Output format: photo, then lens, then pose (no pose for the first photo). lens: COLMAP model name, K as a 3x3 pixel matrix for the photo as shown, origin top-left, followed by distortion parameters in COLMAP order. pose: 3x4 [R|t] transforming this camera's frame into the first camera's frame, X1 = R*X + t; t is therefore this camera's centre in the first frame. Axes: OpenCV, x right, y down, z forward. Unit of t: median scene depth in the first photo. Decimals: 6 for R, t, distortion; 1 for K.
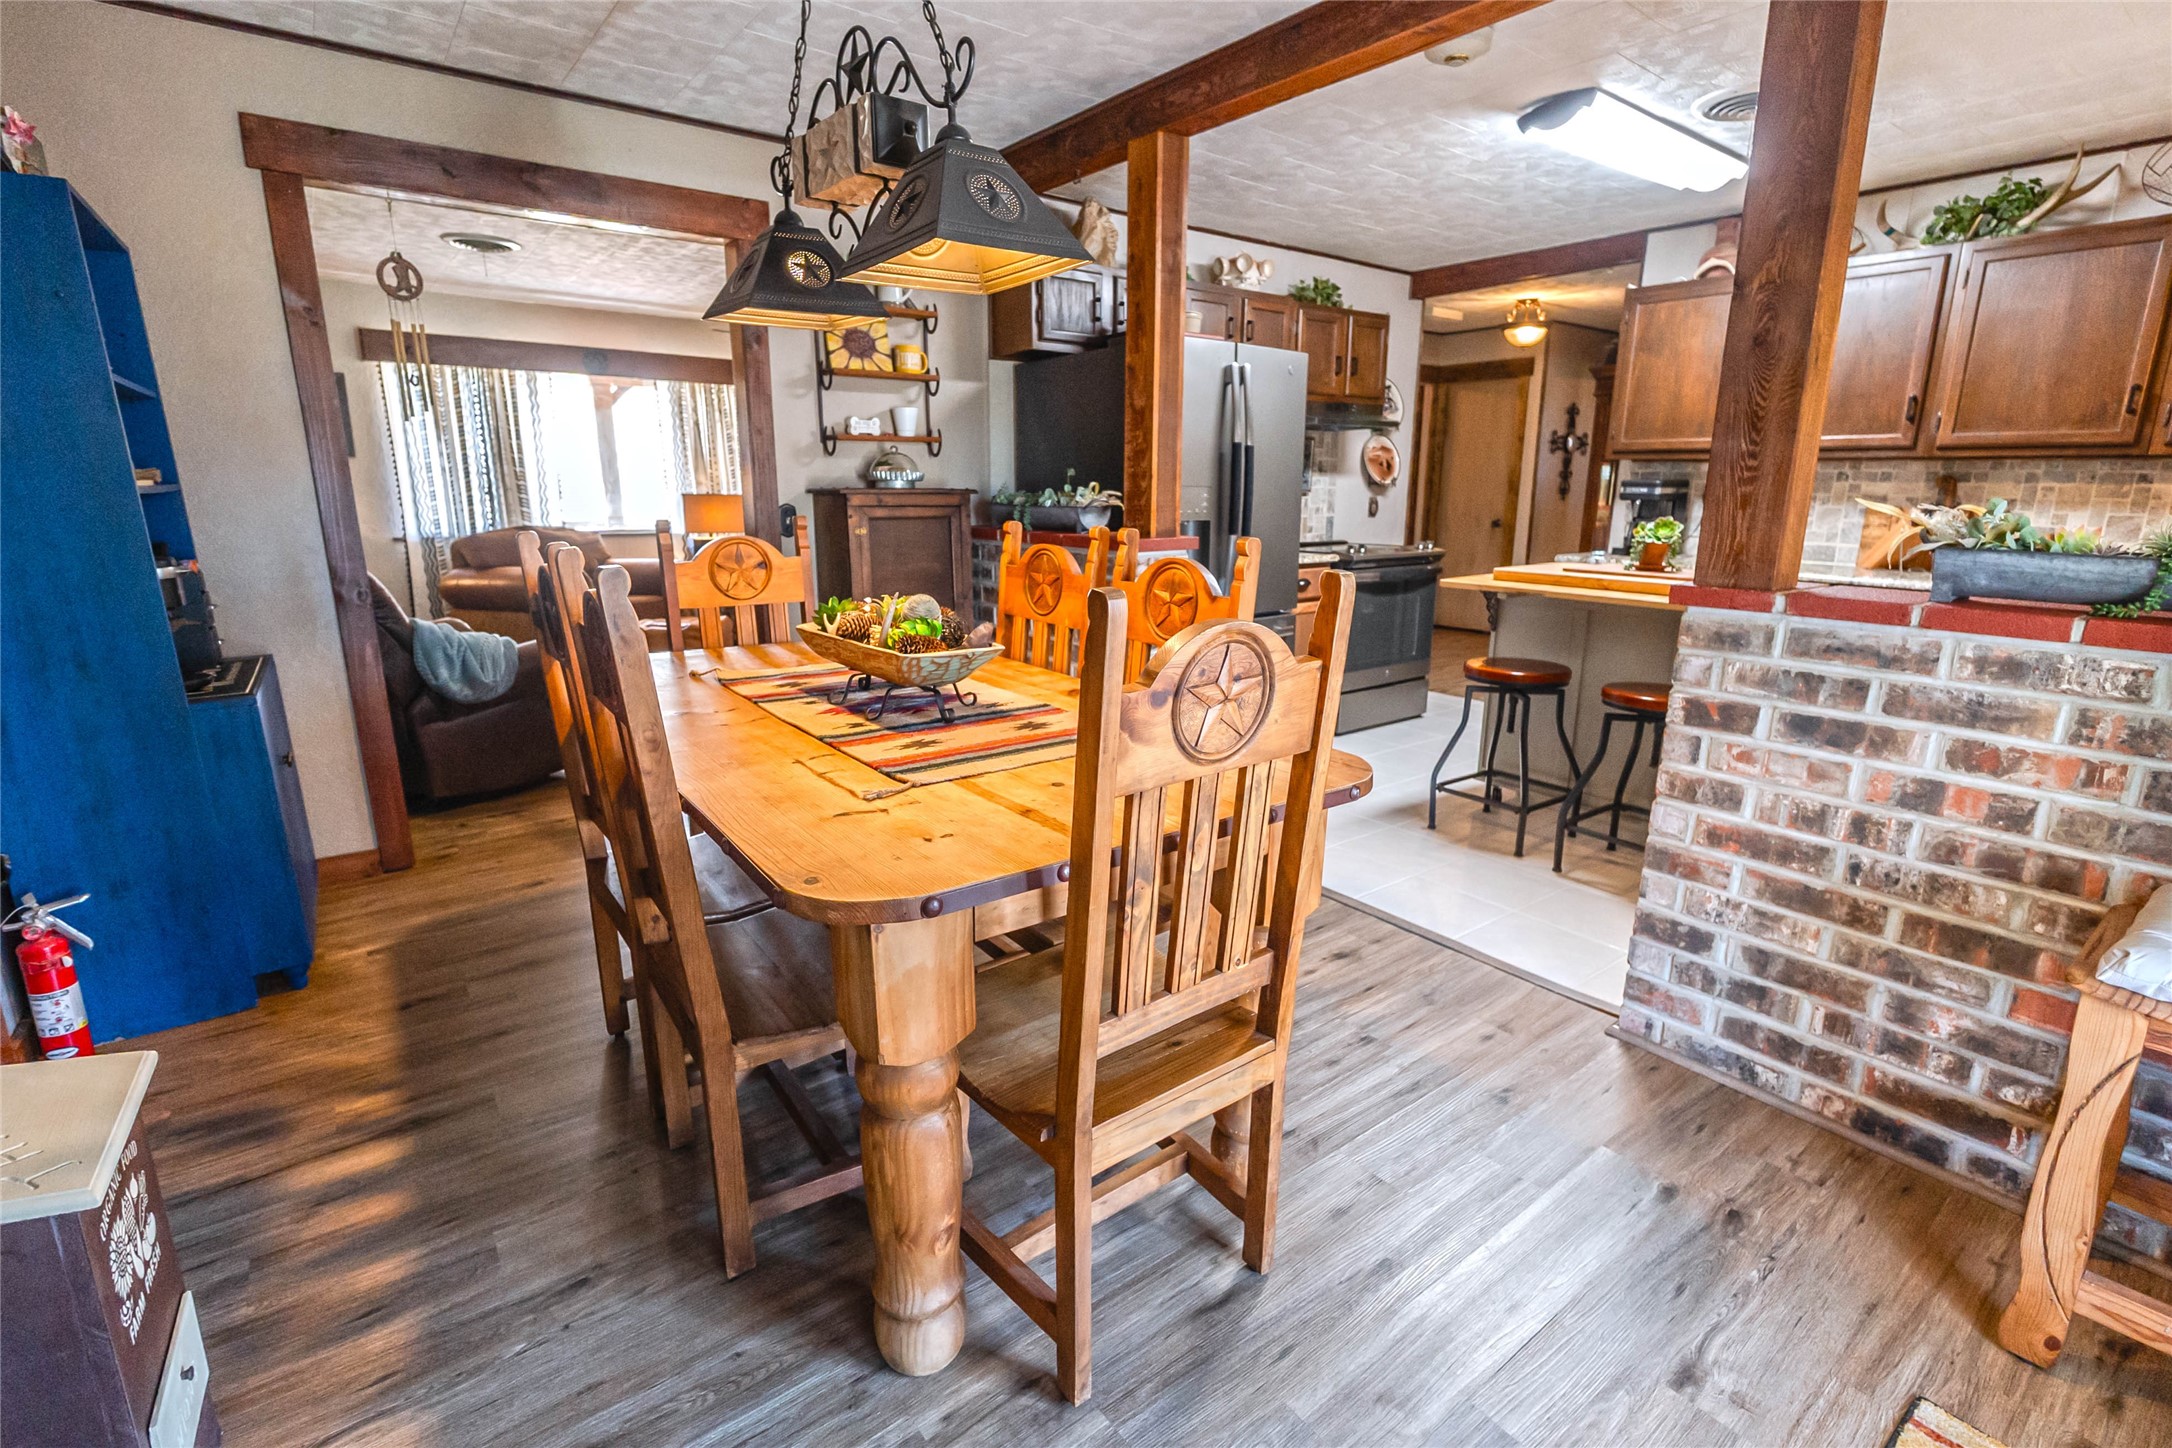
lens RADIAL K [[1015.5, 0, 1089.8], [0, 1015.5, 720.0], [0, 0, 1]] dist [-0.000816, -0.000310]
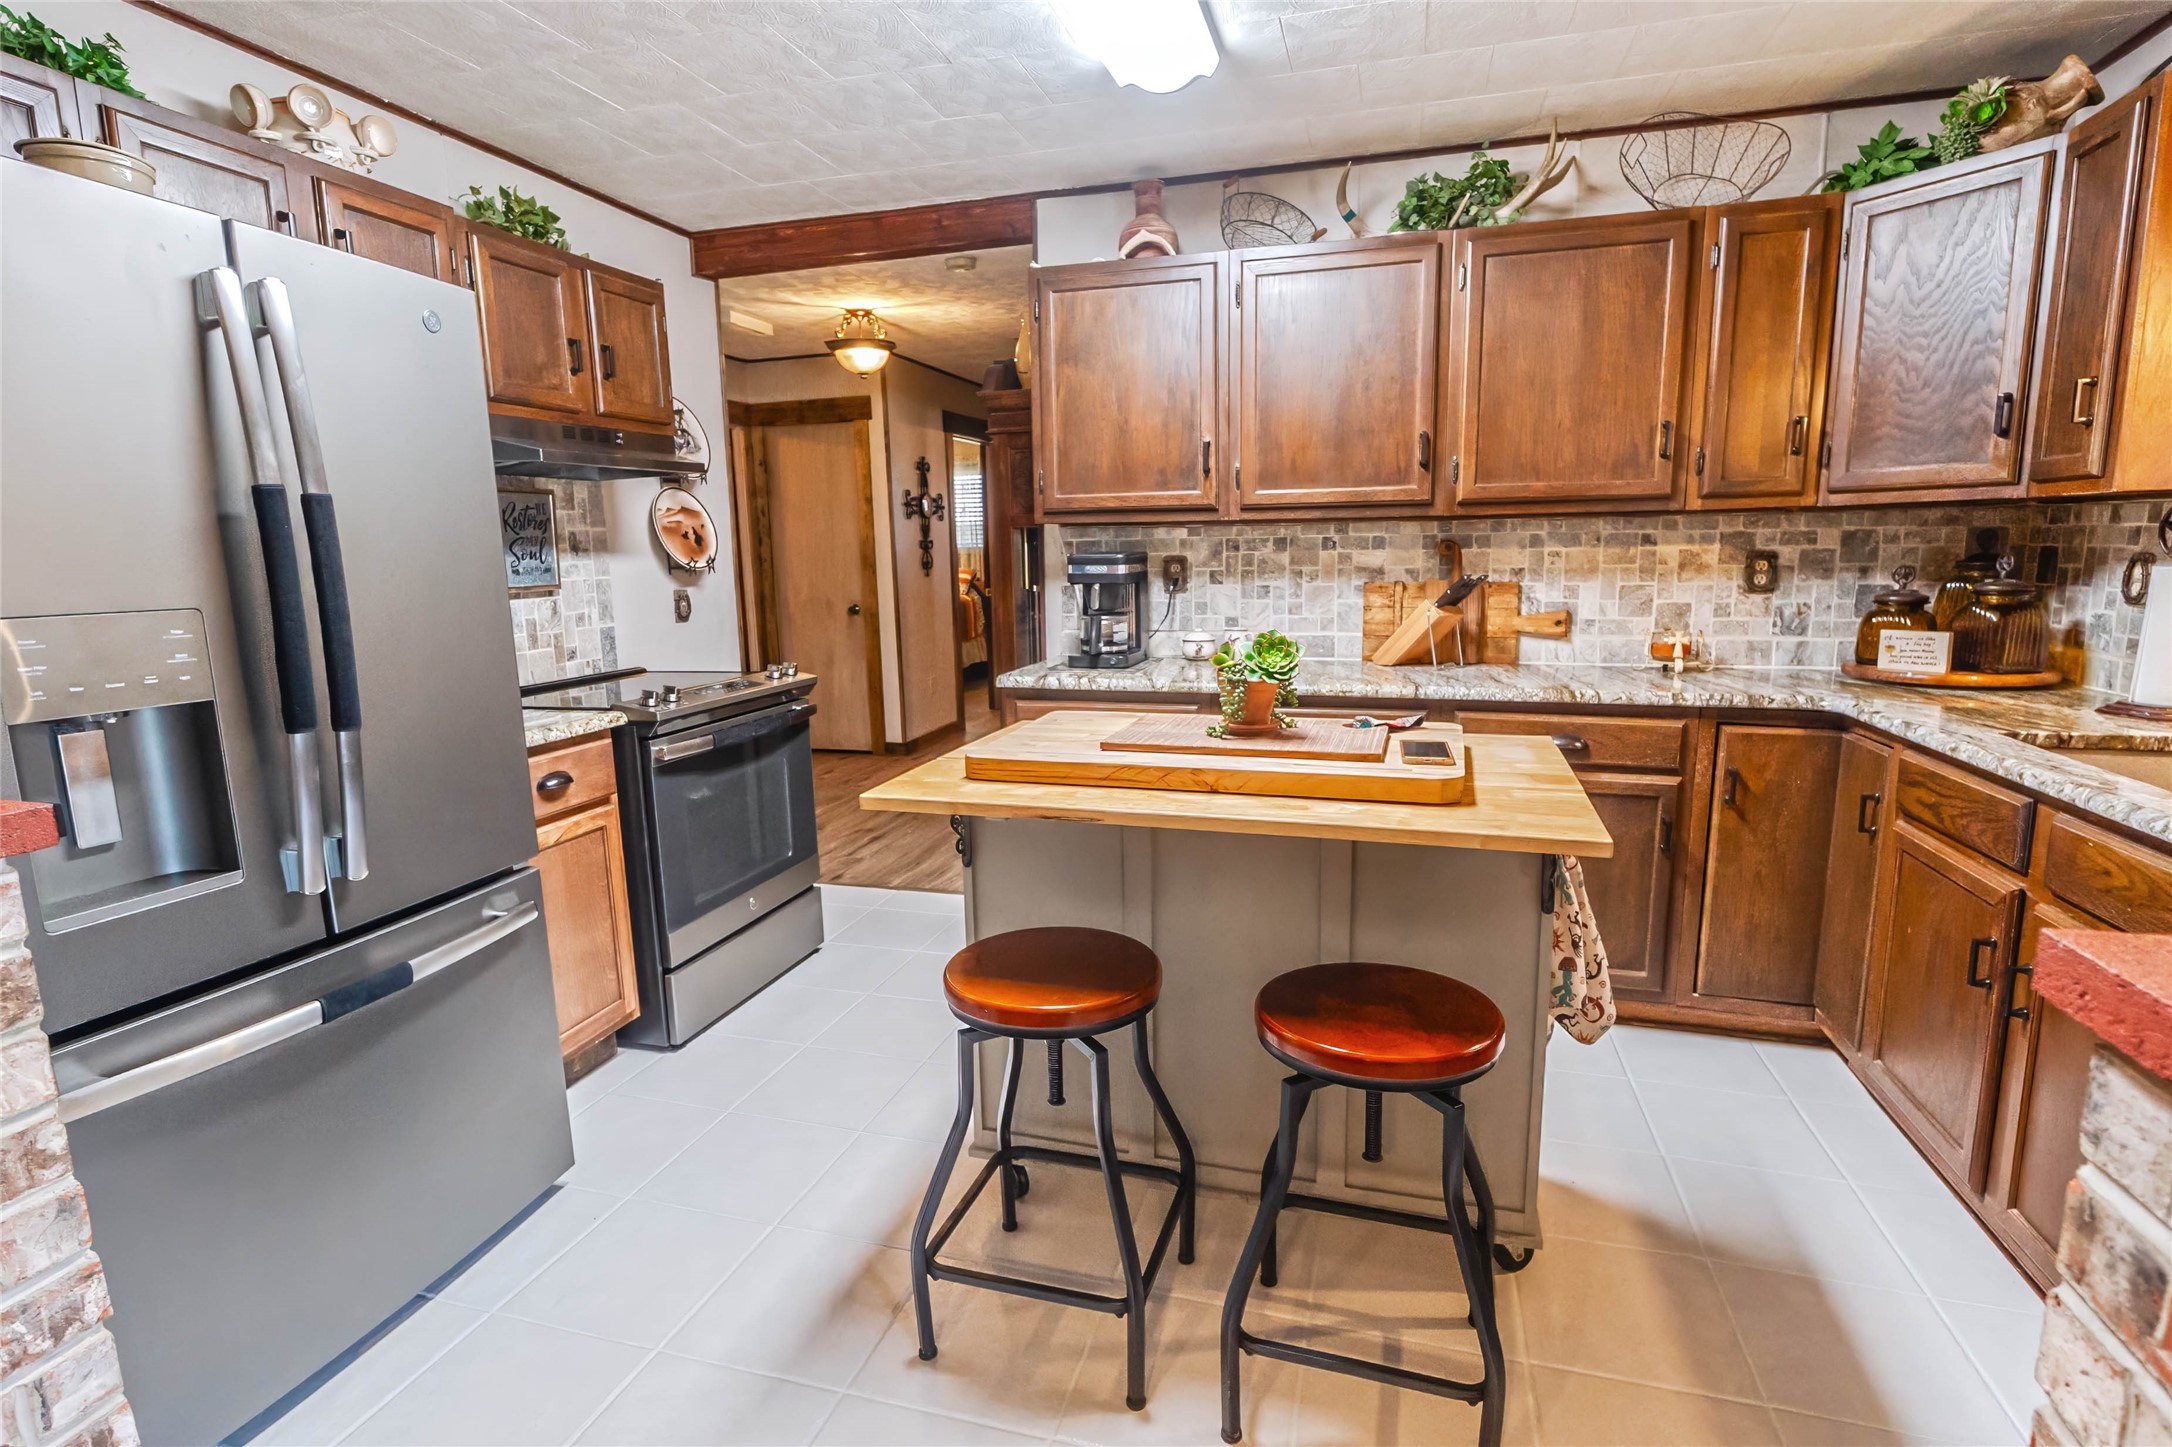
lens RADIAL K [[1061.5, 0, 1094.1], [0, 1061.5, 717.4], [0, 0, 1]] dist [-0.003610, -0.000320]
pose [[0.806421, -0.114681, 0.580115, 0.127641], [0.158117, 0.987112, -0.024660, -0.111713], [-0.569810, 0.111612, 0.814161, 0.438682]]
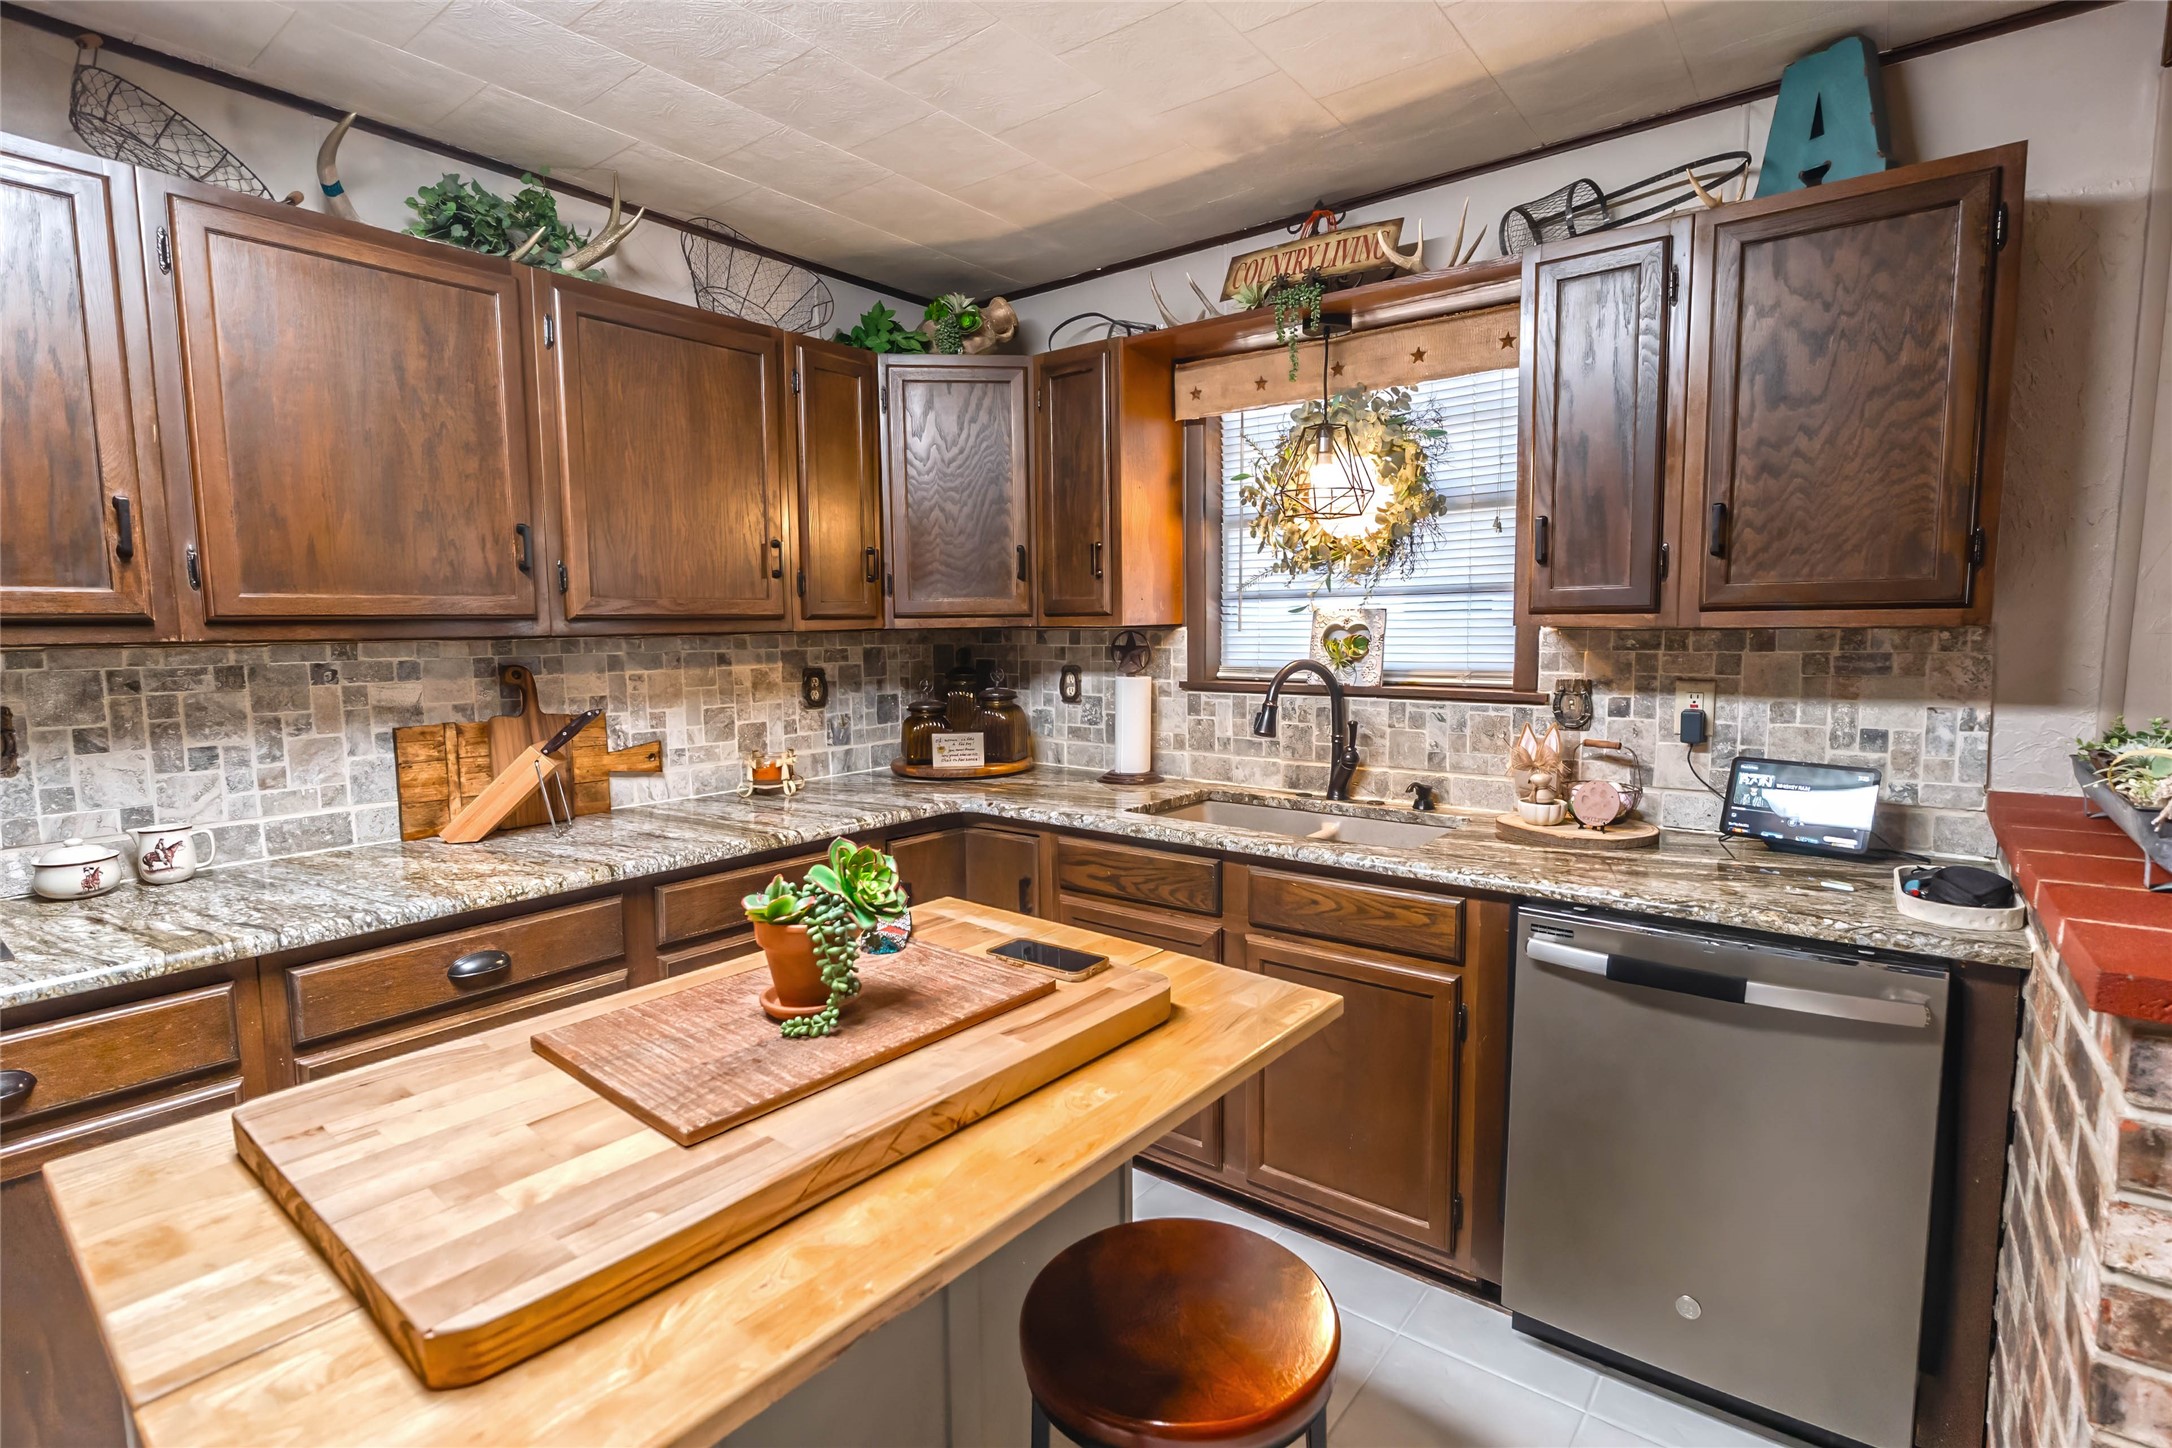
lens RADIAL K [[1015.5, 0, 1089.8], [0, 1015.5, 720.0], [0, 0, 1]] dist [-0.000816, -0.000310]
pose [[-0.243862, -0.099193, 0.964724, 0.169072], [0.231842, 0.959950, 0.157307, -0.191596], [-0.941690, 0.262024, -0.211098, 0.696942]]
